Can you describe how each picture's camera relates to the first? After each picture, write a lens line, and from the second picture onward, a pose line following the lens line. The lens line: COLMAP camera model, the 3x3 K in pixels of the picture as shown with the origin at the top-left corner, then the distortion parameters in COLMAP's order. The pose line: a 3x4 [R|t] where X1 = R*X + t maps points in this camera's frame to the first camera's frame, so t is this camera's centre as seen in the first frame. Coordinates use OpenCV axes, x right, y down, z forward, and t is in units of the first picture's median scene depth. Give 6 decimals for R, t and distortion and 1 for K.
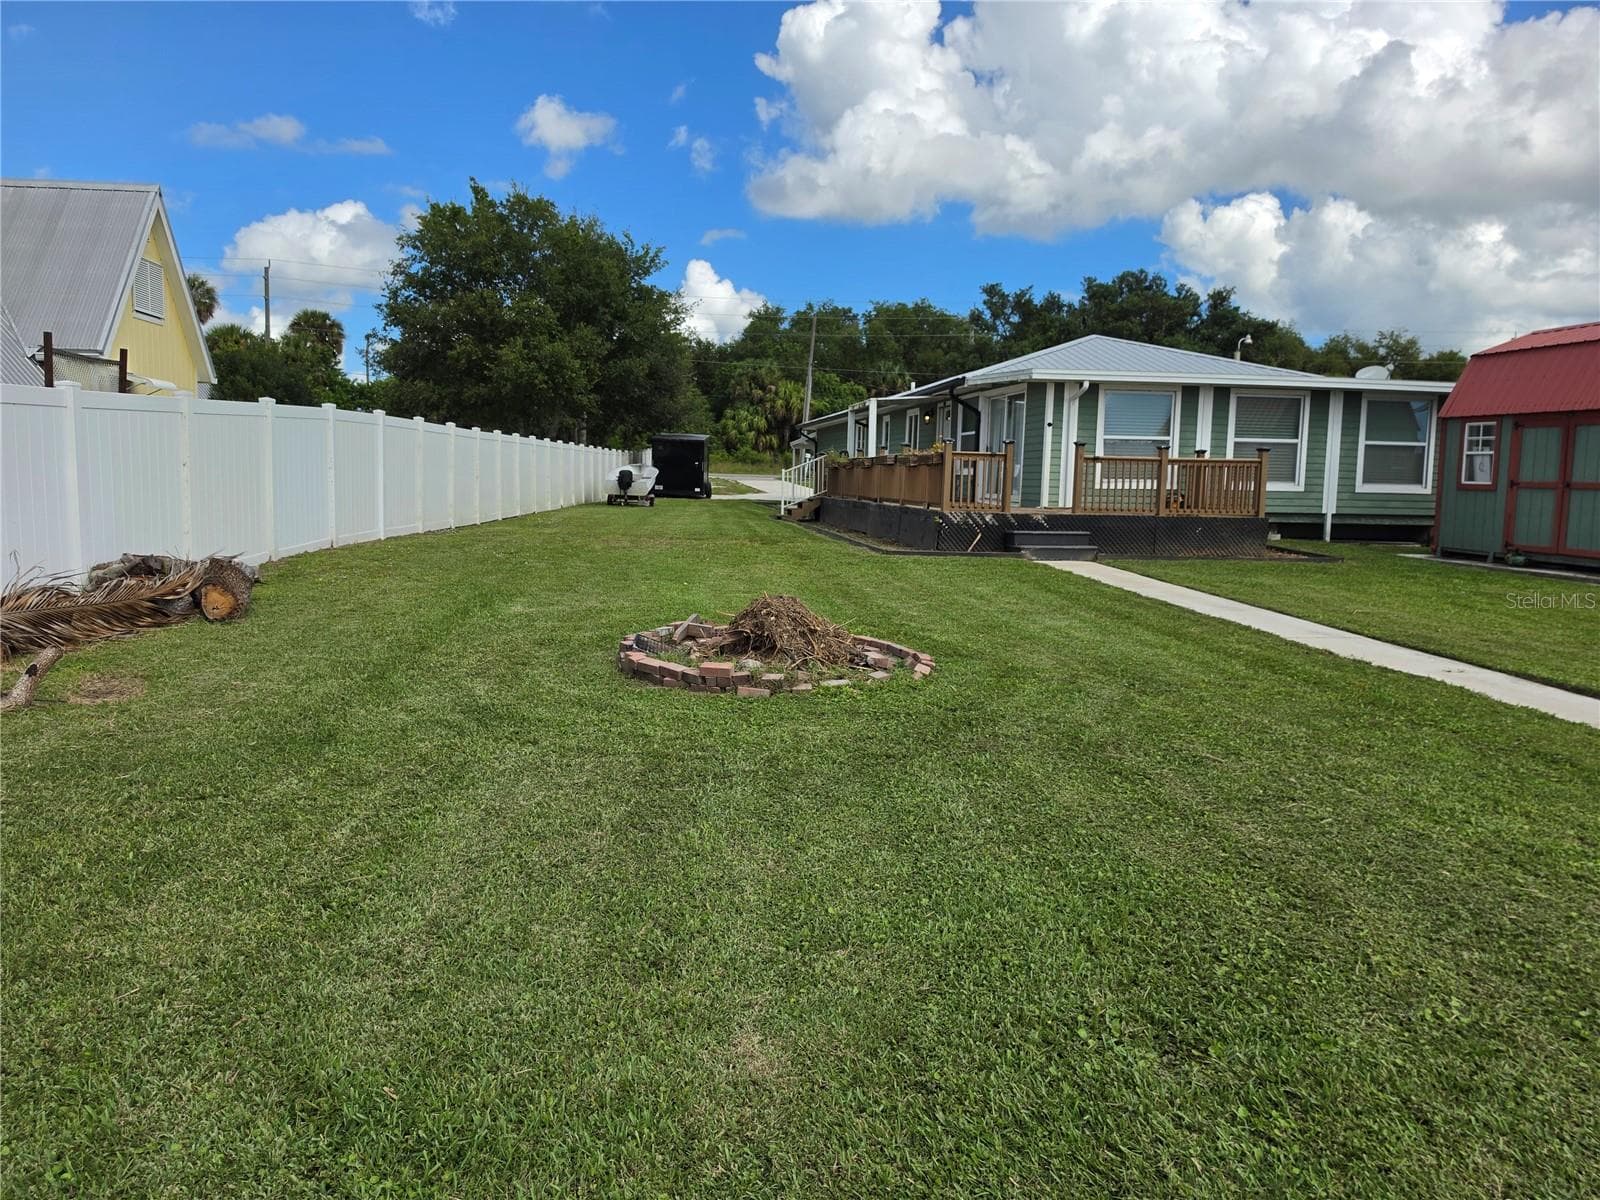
lens RADIAL K [[1129.9, 0, 790.7], [0, 1129.9, 593.7], [0, 0, 1]] dist [0.047432, -0.077903]
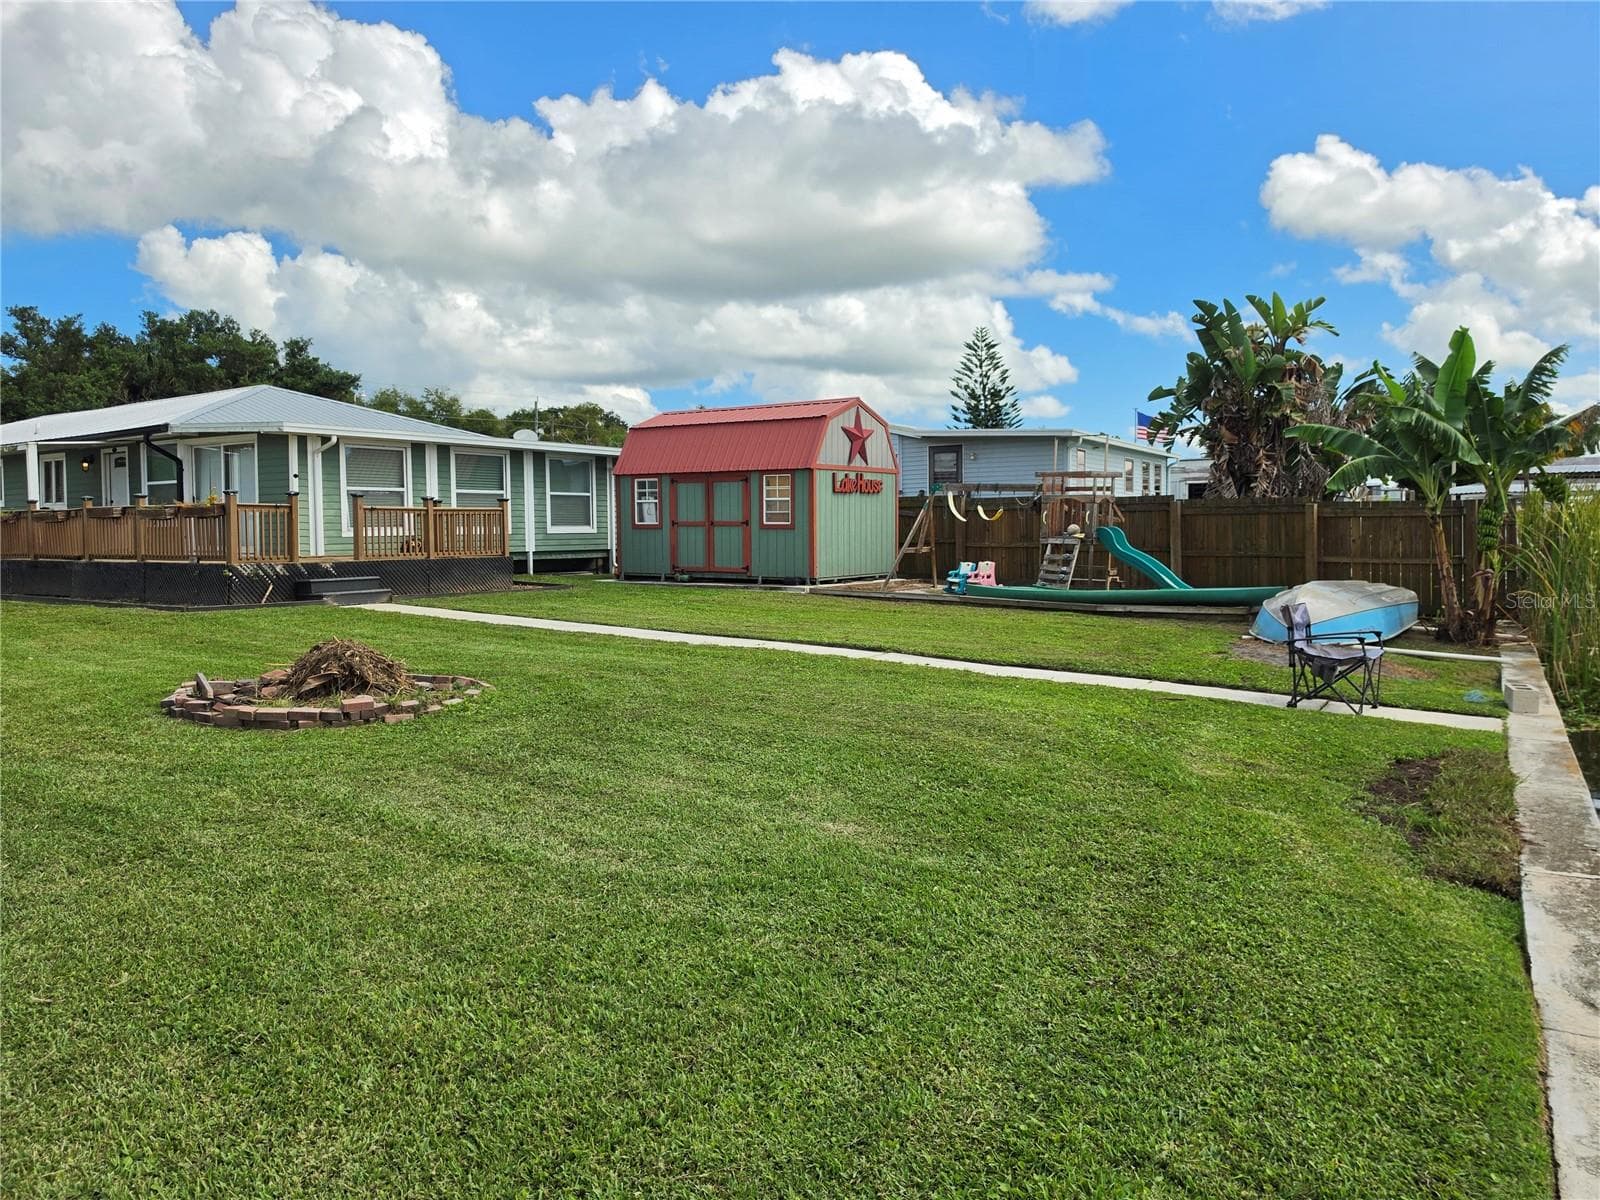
lens RADIAL K [[1131.3, 0, 824.5], [0, 1131.3, 595.5], [0, 0, 1]] dist [0.040396, -0.036638]
pose [[0.664961, -0.074694, 0.743133, -0.226917], [0.101060, 0.994834, 0.009563, -0.002286], [-0.740009, 0.068742, 0.669075, -0.049357]]
